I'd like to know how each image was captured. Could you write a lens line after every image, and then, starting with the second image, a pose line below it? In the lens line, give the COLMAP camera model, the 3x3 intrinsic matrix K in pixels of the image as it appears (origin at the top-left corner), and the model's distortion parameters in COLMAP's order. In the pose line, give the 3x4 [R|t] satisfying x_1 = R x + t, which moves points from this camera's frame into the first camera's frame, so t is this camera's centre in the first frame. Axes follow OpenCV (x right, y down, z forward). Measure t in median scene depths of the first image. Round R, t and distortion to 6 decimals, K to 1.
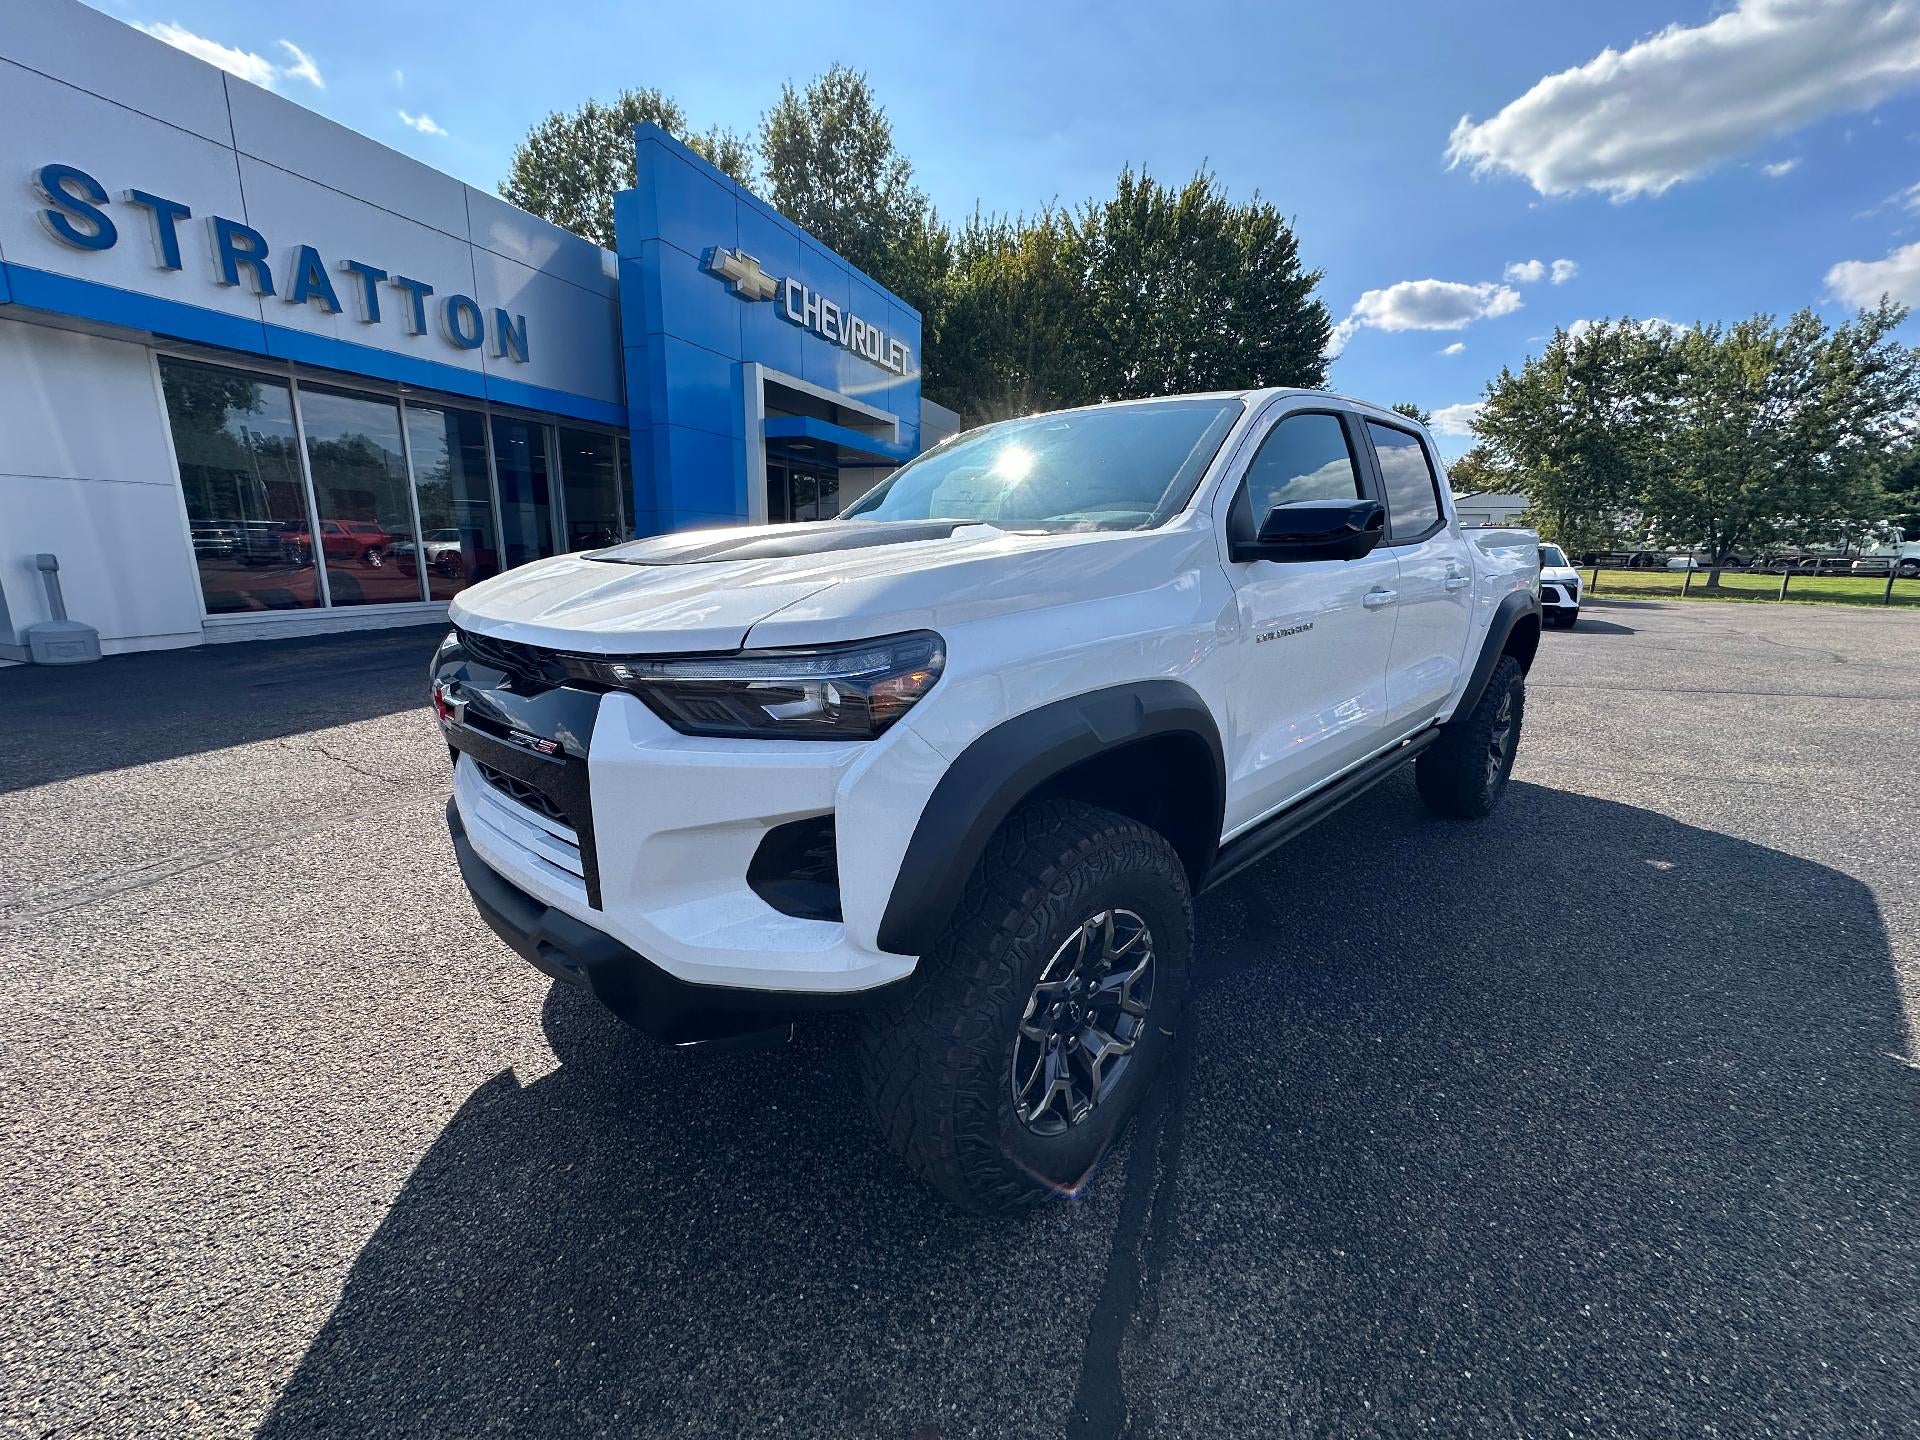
lens RADIAL K [[765.9, 0, 960.0], [0, 765.9, 720.0], [0, 0, 1]] dist [-0.001799, 0.000094]
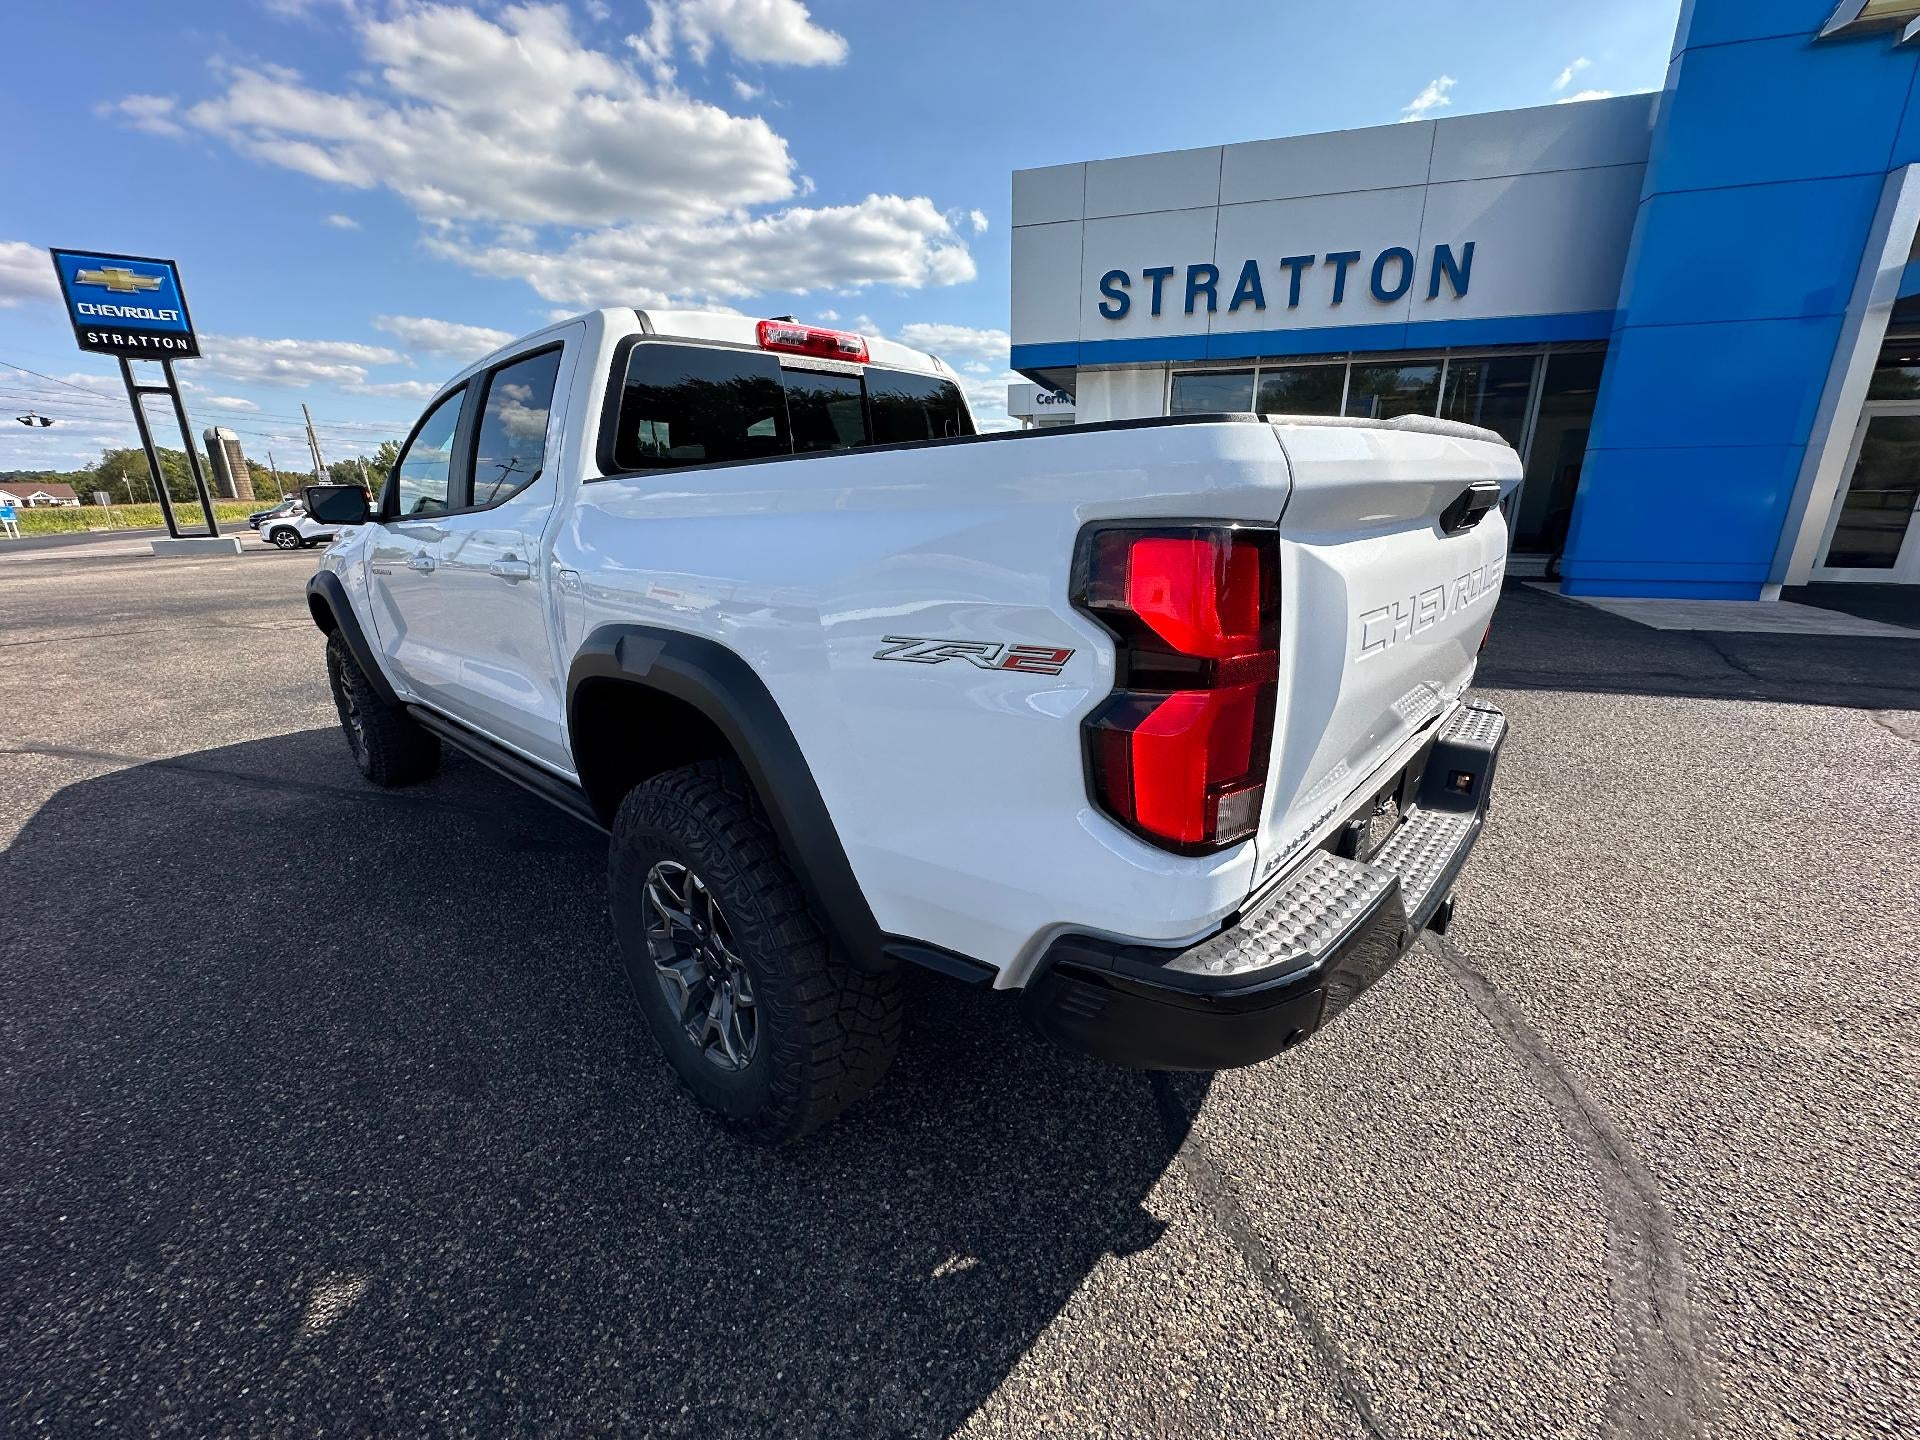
lens RADIAL K [[765.9, 0, 960.0], [0, 765.9, 720.0], [0, 0, 1]] dist [-0.001799, 0.000094]
pose [[0.068884, 0.272272, -0.959752, 0.358411], [-0.212061, 0.944047, 0.252597, -0.081381], [0.974826, 0.186126, 0.122768, 0.350073]]
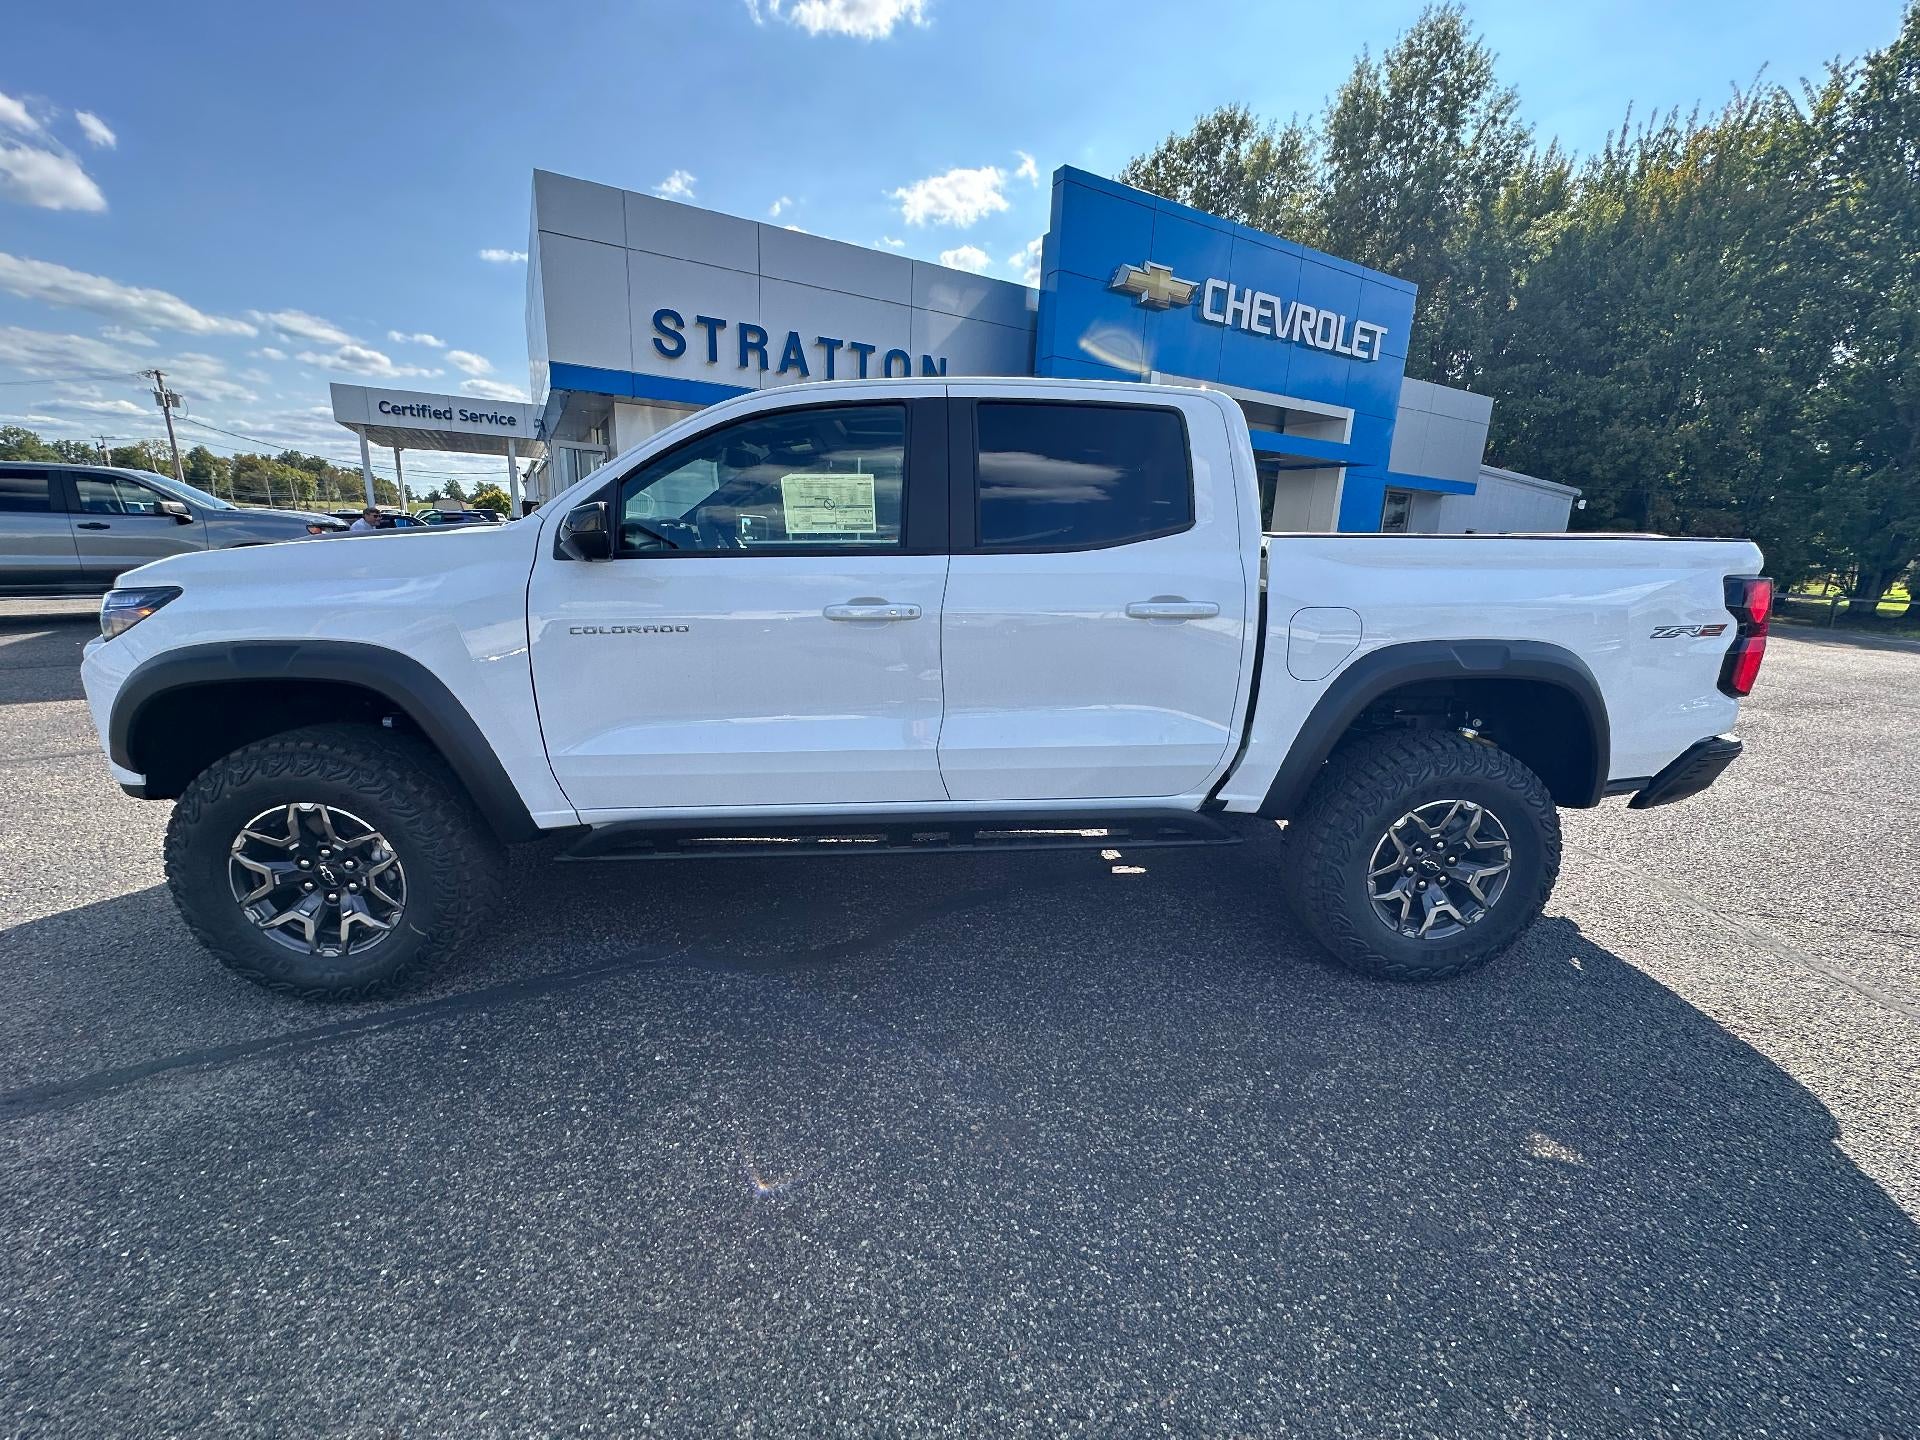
lens RADIAL K [[765.9, 0, 960.0], [0, 765.9, 720.0], [0, 0, 1]] dist [-0.001799, 0.000094]
pose [[0.772046, 0.159768, -0.615158, 0.251493], [-0.164597, 0.985129, 0.049281, -0.021154], [0.613883, 0.063206, 0.786862, 0.080948]]
